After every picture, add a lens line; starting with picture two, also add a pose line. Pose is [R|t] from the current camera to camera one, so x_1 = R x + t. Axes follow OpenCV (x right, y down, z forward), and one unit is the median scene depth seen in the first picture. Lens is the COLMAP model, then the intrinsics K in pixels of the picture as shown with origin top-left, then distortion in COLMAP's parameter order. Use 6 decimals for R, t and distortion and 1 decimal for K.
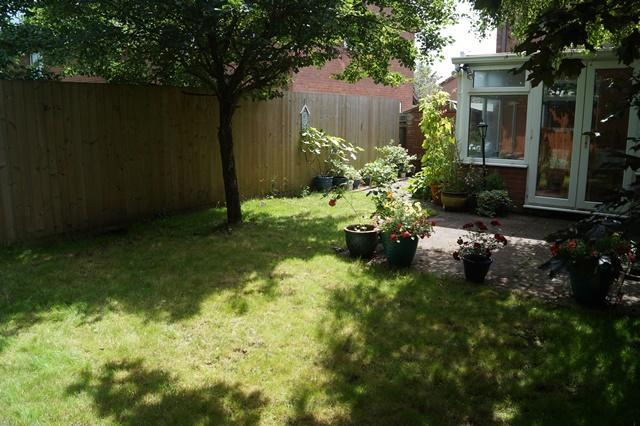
lens RADIAL K [[503.0, 0, 320.0], [0, 503.0, 213.0], [0, 0, 1]] dist [-0.065819, -0.002381]
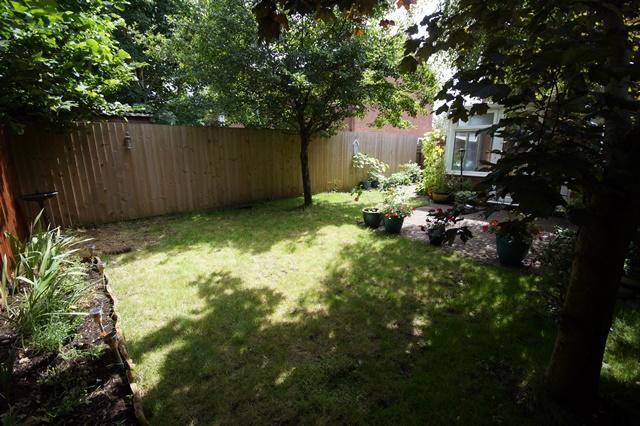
lens RADIAL K [[283.3, 0, 321.8], [0, 283.3, 215.1], [0, 0, 1]] dist [0.001278, -0.013616]
pose [[0.976823, 0.044068, -0.209463, 0.130399], [-0.034913, 0.998275, 0.047205, 0.007442], [0.211182, -0.038798, 0.976676, 0.005923]]
